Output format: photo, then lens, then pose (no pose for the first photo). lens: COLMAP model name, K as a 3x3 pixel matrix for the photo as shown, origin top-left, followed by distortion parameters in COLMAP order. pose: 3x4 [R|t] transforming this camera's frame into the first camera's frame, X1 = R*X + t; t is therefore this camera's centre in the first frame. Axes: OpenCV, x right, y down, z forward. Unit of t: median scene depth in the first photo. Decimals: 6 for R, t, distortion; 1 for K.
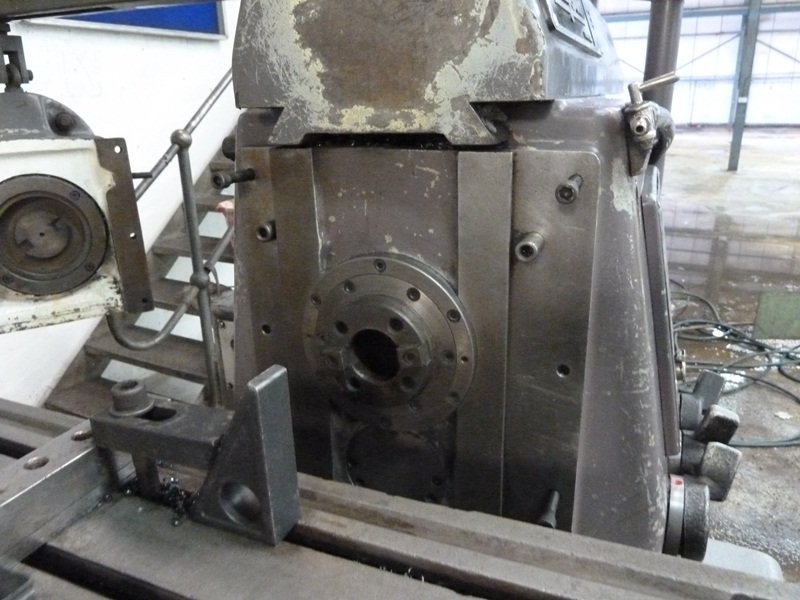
lens RADIAL K [[598.7, 0, 398.3], [0, 598.7, 296.2], [0, 0, 1]] dist [-0.042077, 0.009942]
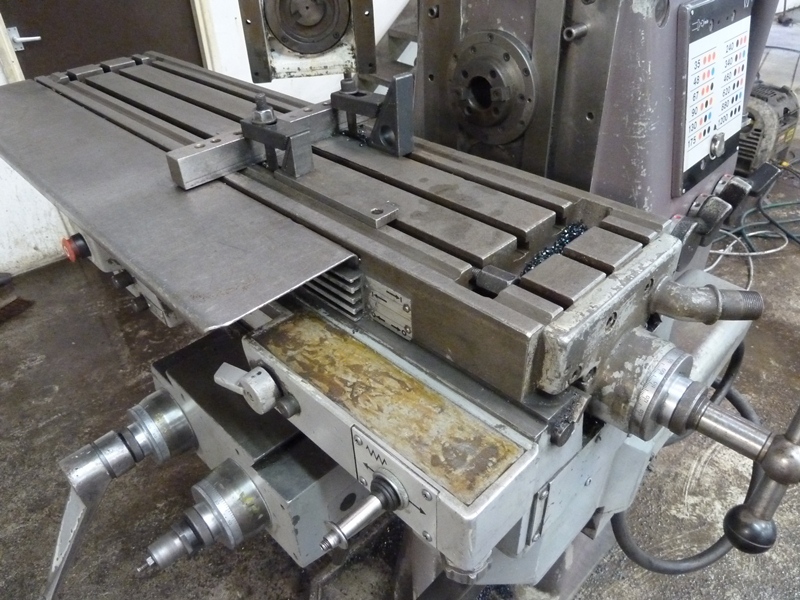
lens RADIAL K [[598.7, 0, 399.0], [0, 598.7, 299.1], [0, 0, 1]] dist [-0.042077, 0.009942]
pose [[0.923401, 0.221614, -0.313398, 0.398853], [-0.112249, 0.936703, 0.331643, 0.108705], [0.367058, -0.271061, 0.889829, -0.748574]]
